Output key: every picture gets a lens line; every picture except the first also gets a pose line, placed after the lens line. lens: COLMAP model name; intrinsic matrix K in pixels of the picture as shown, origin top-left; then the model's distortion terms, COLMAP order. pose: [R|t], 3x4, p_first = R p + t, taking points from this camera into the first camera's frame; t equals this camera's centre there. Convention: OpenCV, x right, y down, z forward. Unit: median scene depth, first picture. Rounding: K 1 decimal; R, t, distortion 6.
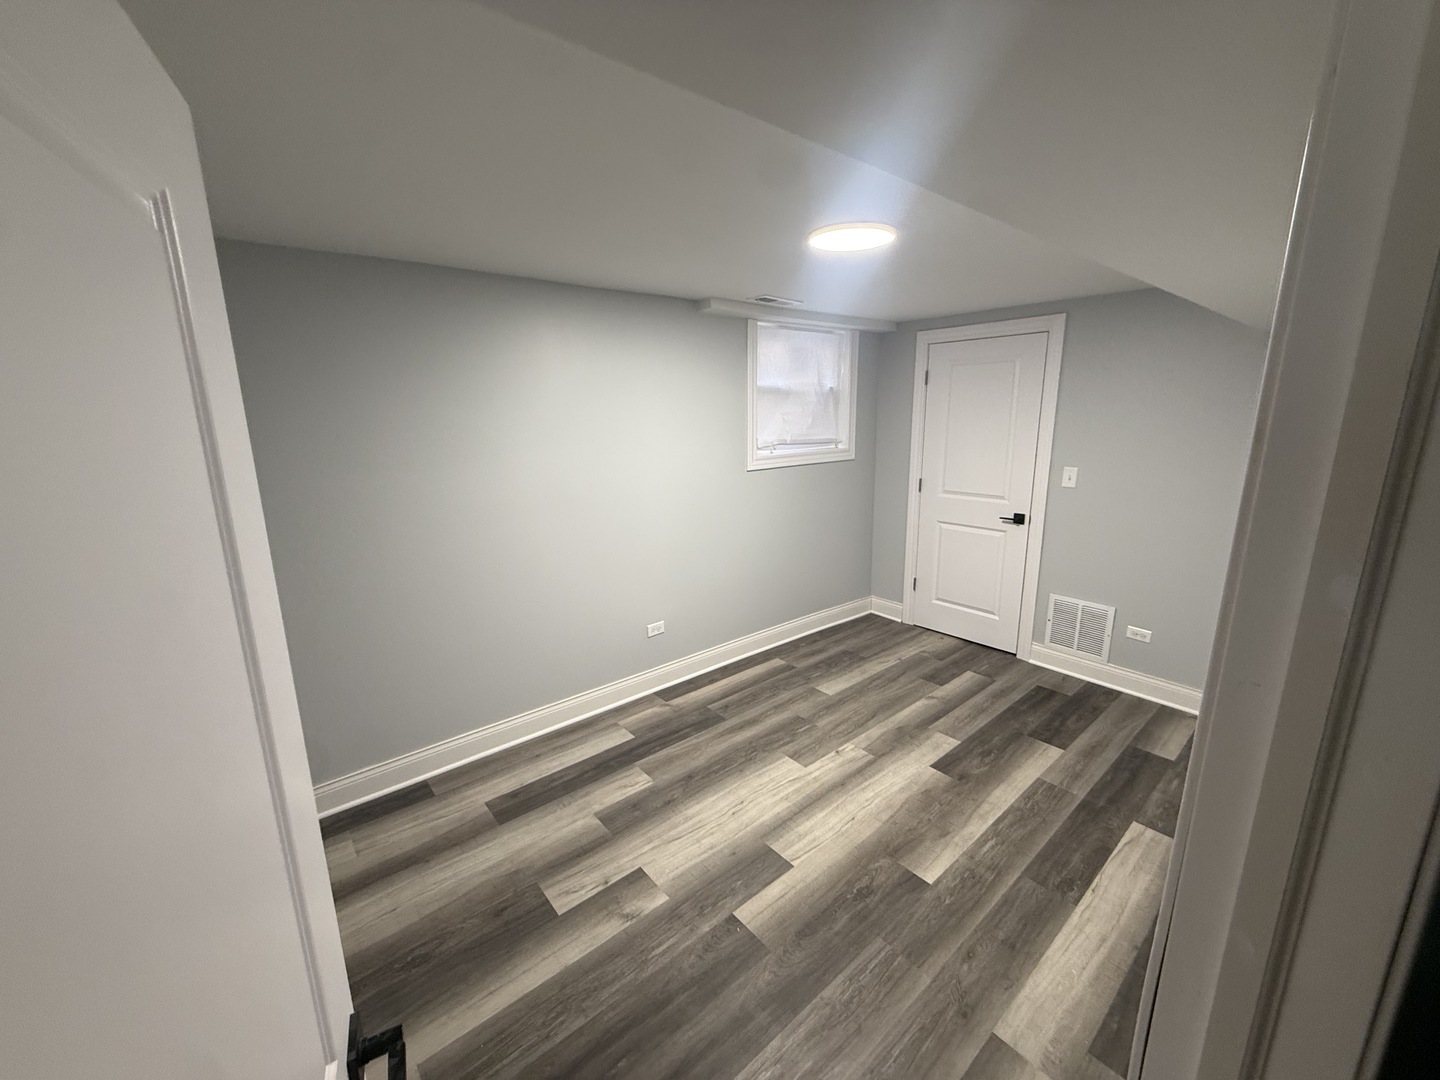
lens RADIAL K [[577.3, 0, 713.9], [0, 577.3, 542.1], [0, 0, 1]] dist [0.000681, 0.000078]
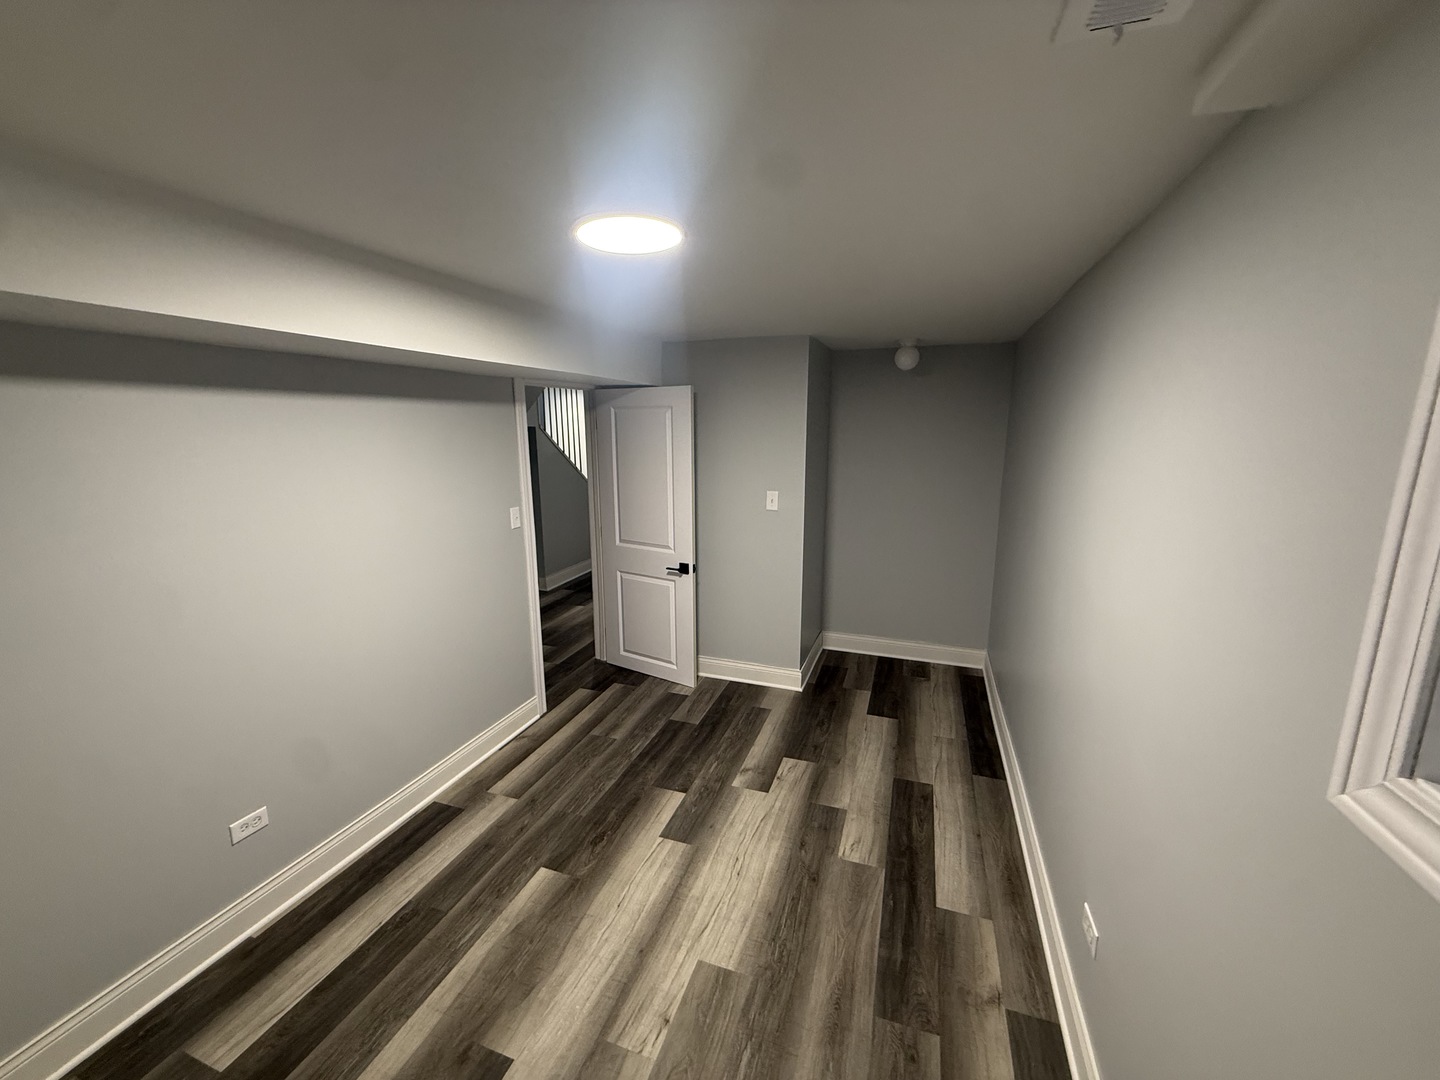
lens RADIAL K [[577.3, 0, 715.2], [0, 577.3, 543.9], [0, 0, 1]] dist [0.000681, 0.000078]
pose [[-0.863525, 0.117179, -0.490503, 0.515501], [-0.097590, 0.915417, 0.390496, -0.415346], [0.494773, 0.385072, -0.779050, 1.652541]]
